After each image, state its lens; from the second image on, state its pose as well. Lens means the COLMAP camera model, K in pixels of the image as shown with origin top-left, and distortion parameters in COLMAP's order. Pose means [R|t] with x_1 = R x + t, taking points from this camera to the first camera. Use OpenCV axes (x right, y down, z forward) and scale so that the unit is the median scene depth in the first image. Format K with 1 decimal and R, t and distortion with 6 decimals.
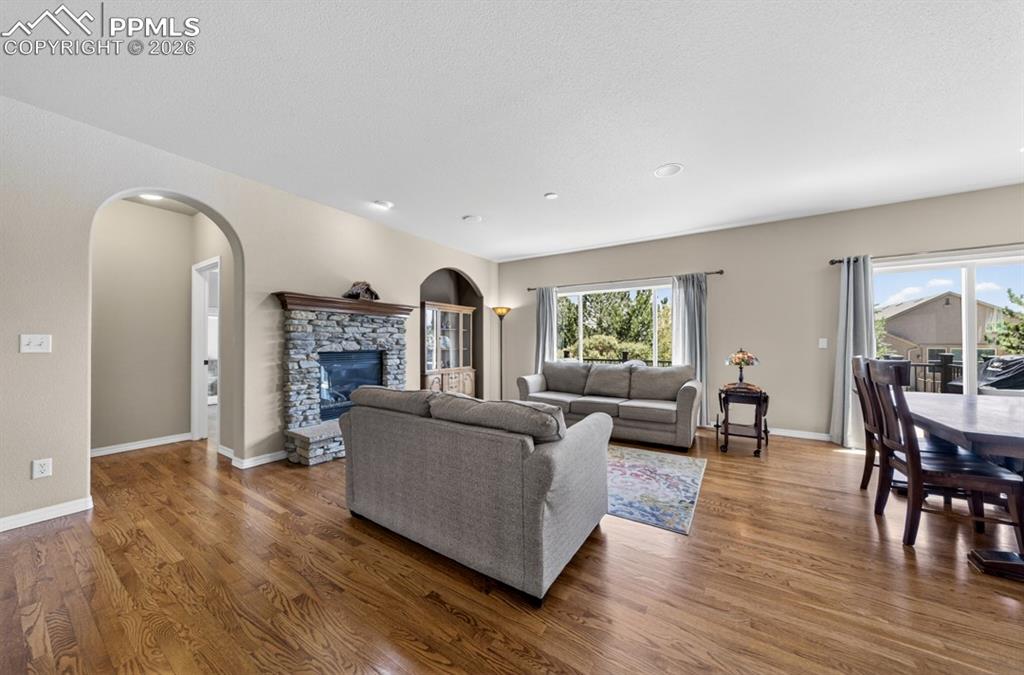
lens RADIAL K [[344.3, 0, 503.7], [0, 344.3, 340.4], [0, 0, 1]] dist [-0.006606, 0.001382]
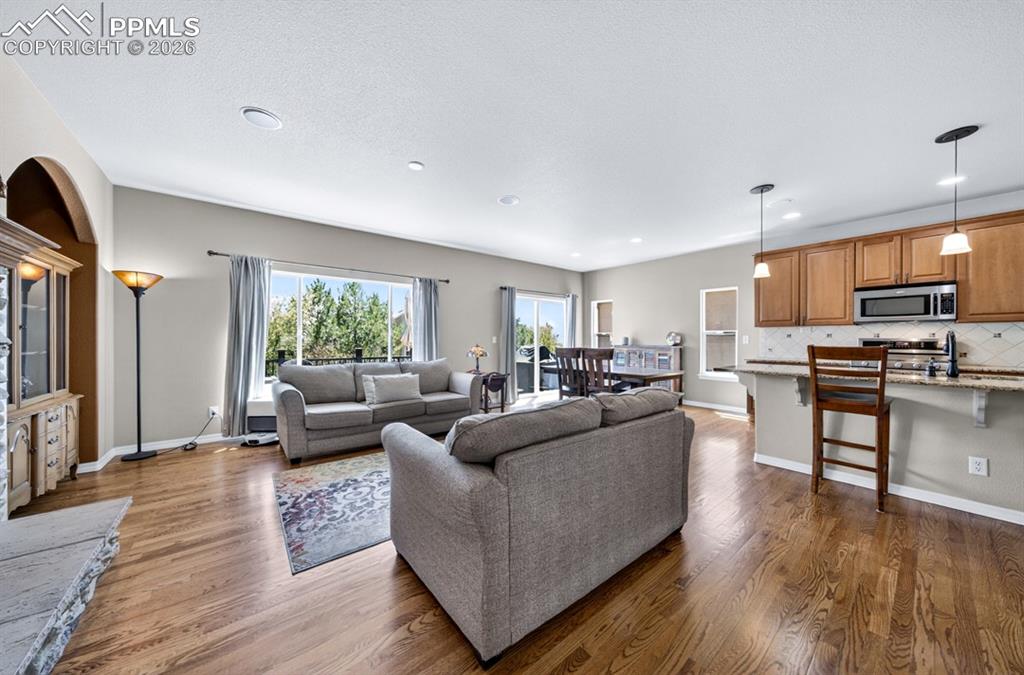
lens RADIAL K [[344.3, 0, 510.9], [0, 344.3, 339.4], [0, 0, 1]] dist [-0.006606, 0.001382]
pose [[0.308649, -0.001428, 0.951175, -0.541328], [-0.009496, 0.999944, 0.004582, 0.001080], [-0.951129, -0.010447, 0.308619, 0.468615]]
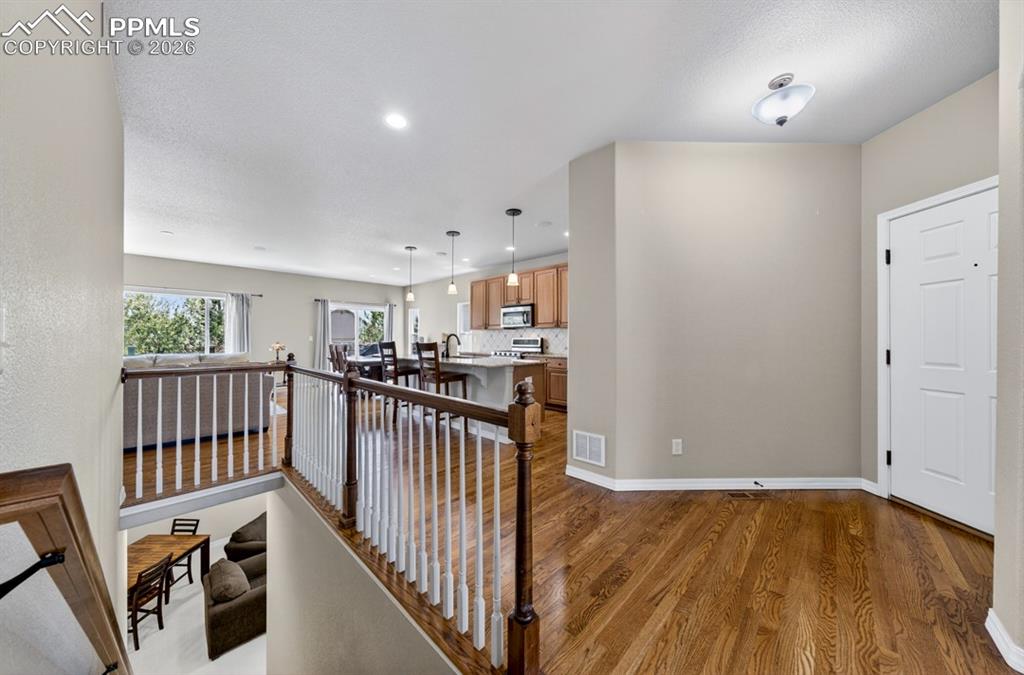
lens RADIAL K [[344.3, 0, 508.4], [0, 344.3, 335.7], [0, 0, 1]] dist [-0.006606, 0.001382]
pose [[0.198894, 0.009053, 0.979979, -0.873572], [-0.009318, 0.999930, -0.007346, -0.004678], [-0.979977, -0.007670, 0.198964, -0.583428]]
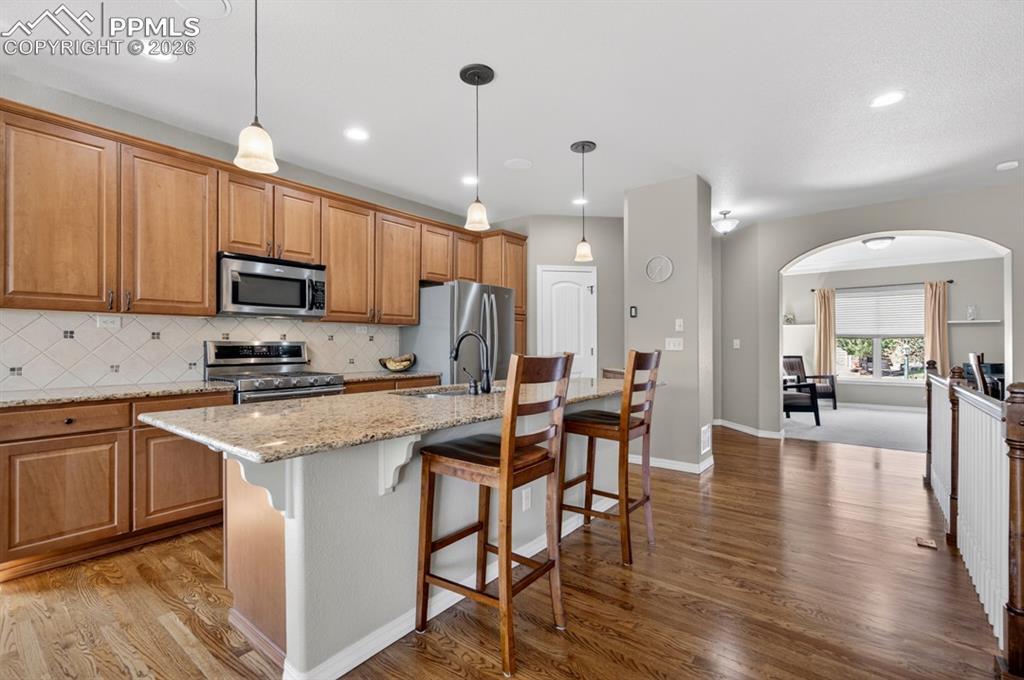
lens RADIAL K [[458.6, 0, 507.7], [0, 458.6, 346.6], [0, 0, 1]] dist [-0.004356, 0.000274]
pose [[-0.996312, -0.000826, 0.085799, 0.231124], [-0.001099, 0.999995, -0.003128, 0.004682], [-0.085796, -0.003211, -0.996308, 0.533021]]
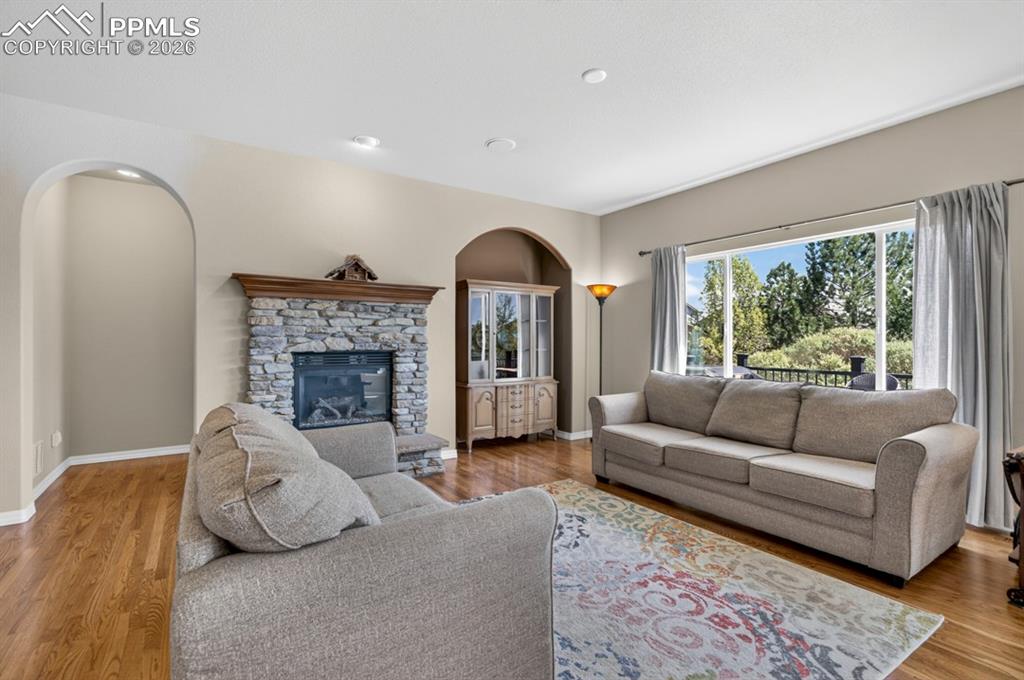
lens RADIAL K [[467.4, 0, 505.7], [0, 467.4, 340.5], [0, 0, 1]] dist [-0.007182, 0.004098]
pose [[0.919529, 0.000799, -0.393022, 0.275071], [0.001858, 0.999978, 0.006378, 0.002642], [0.393018, -0.006595, 0.919507, 0.227880]]
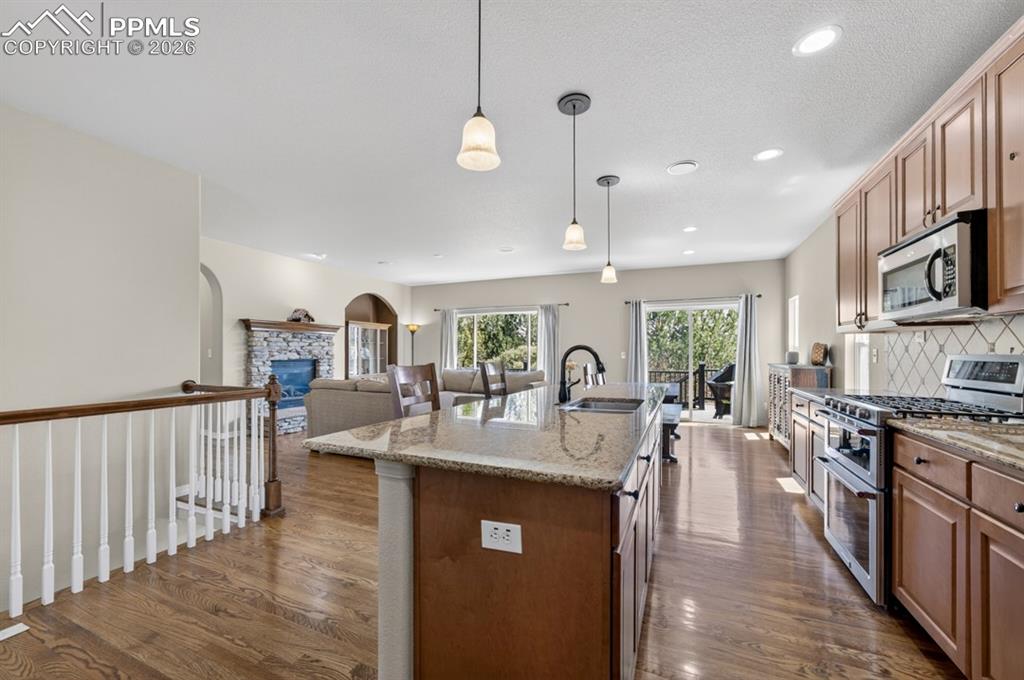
lens RADIAL K [[406.4, 0, 500.6], [0, 406.4, 351.3], [0, 0, 1]] dist [0.001126, -0.000126]
pose [[0.988255, 0.004461, 0.152750, 0.124309], [-0.005023, 0.999982, 0.003292, -0.012111], [-0.152732, -0.004020, 0.988259, -0.729531]]
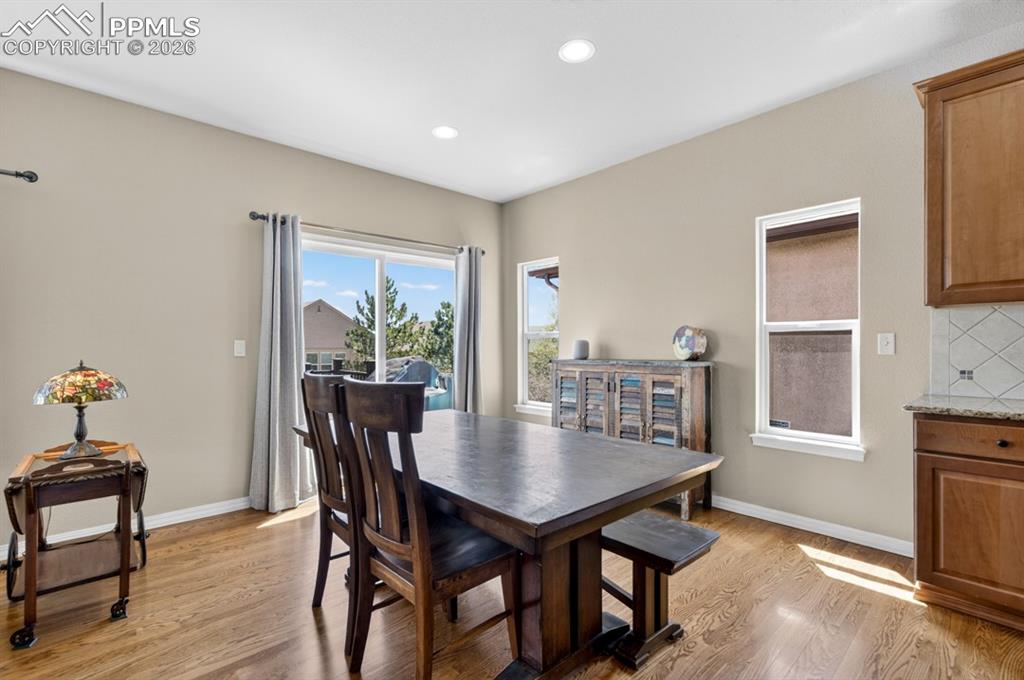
lens RADIAL K [[467.4, 0, 512.9], [0, 467.4, 346.3], [0, 0, 1]] dist [-0.007182, 0.004098]
pose [[0.252881, -0.001098, 0.967497, 0.272076], [-0.002046, 0.999997, 0.001669, 0.002679], [-0.967495, -0.002401, 0.252877, 0.342336]]
